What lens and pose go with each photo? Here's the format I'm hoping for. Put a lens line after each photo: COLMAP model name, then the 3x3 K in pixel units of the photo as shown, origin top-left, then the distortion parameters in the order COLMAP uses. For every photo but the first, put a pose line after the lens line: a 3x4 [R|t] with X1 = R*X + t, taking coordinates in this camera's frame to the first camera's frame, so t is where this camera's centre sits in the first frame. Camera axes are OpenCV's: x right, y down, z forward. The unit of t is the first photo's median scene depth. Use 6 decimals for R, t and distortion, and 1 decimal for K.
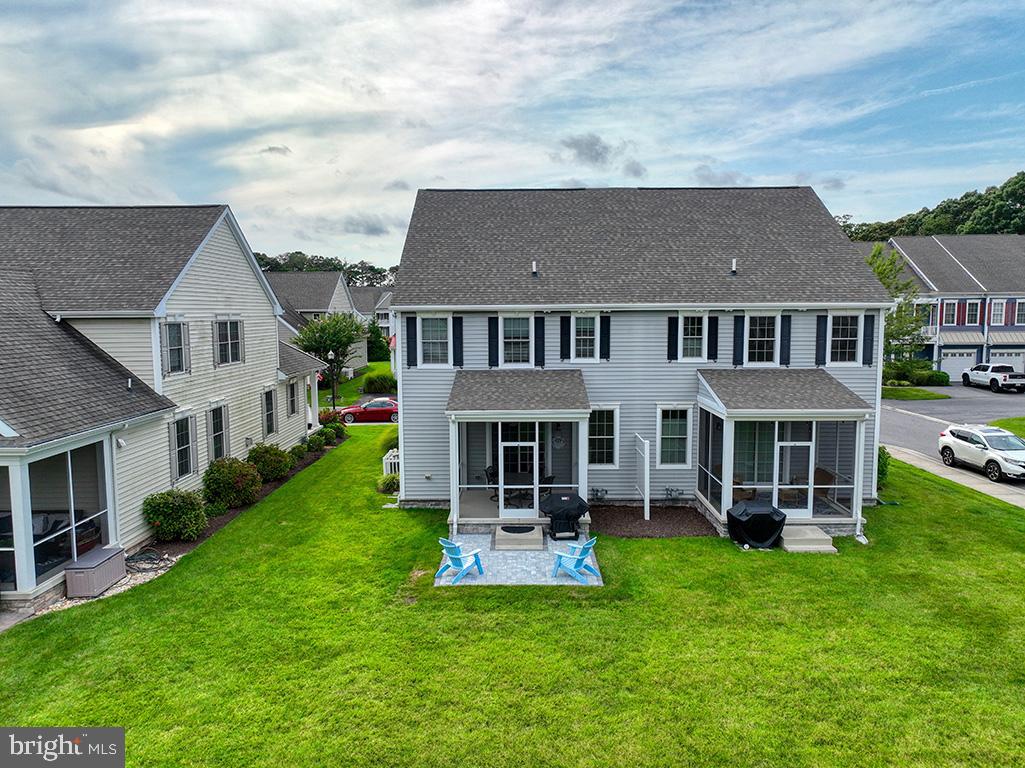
lens RADIAL K [[721.9, 0, 513.4], [0, 721.9, 380.3], [0, 0, 1]] dist [0.001351, 0.009021]
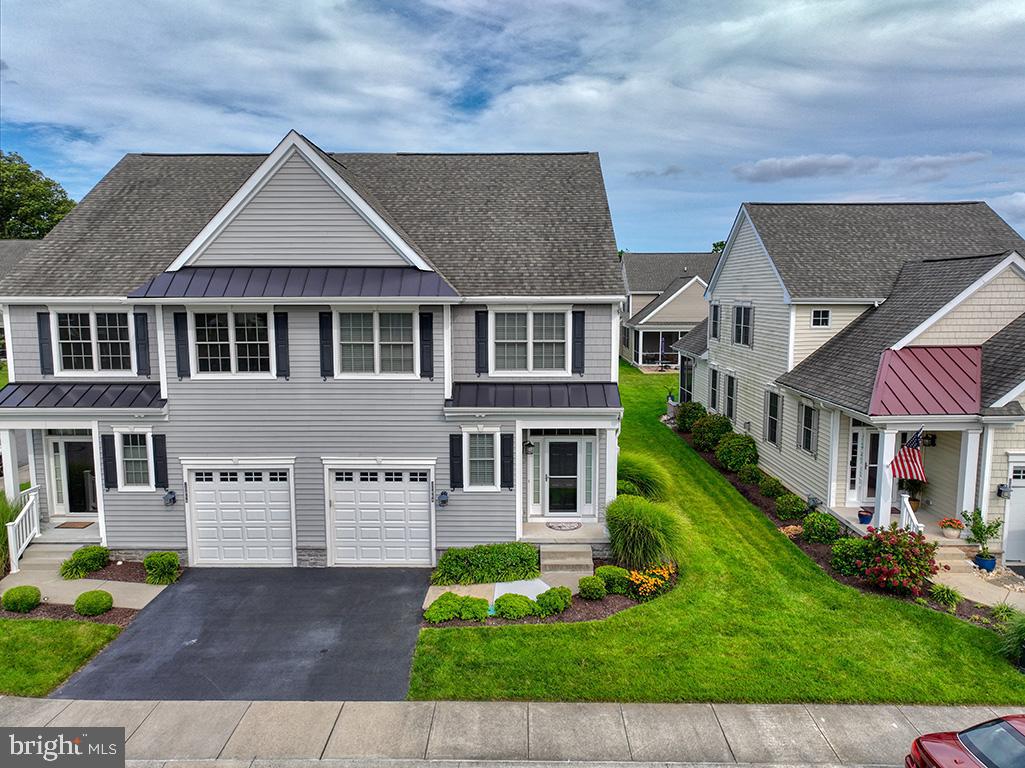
lens RADIAL K [[721.9, 0, 513.1], [0, 721.9, 384.5], [0, 0, 1]] dist [0.001351, 0.009021]
pose [[-0.999969, 0.006809, -0.003832, -0.037123], [0.005800, 0.975534, 0.219774, -0.237307], [0.005234, 0.219745, -0.975543, 2.369137]]
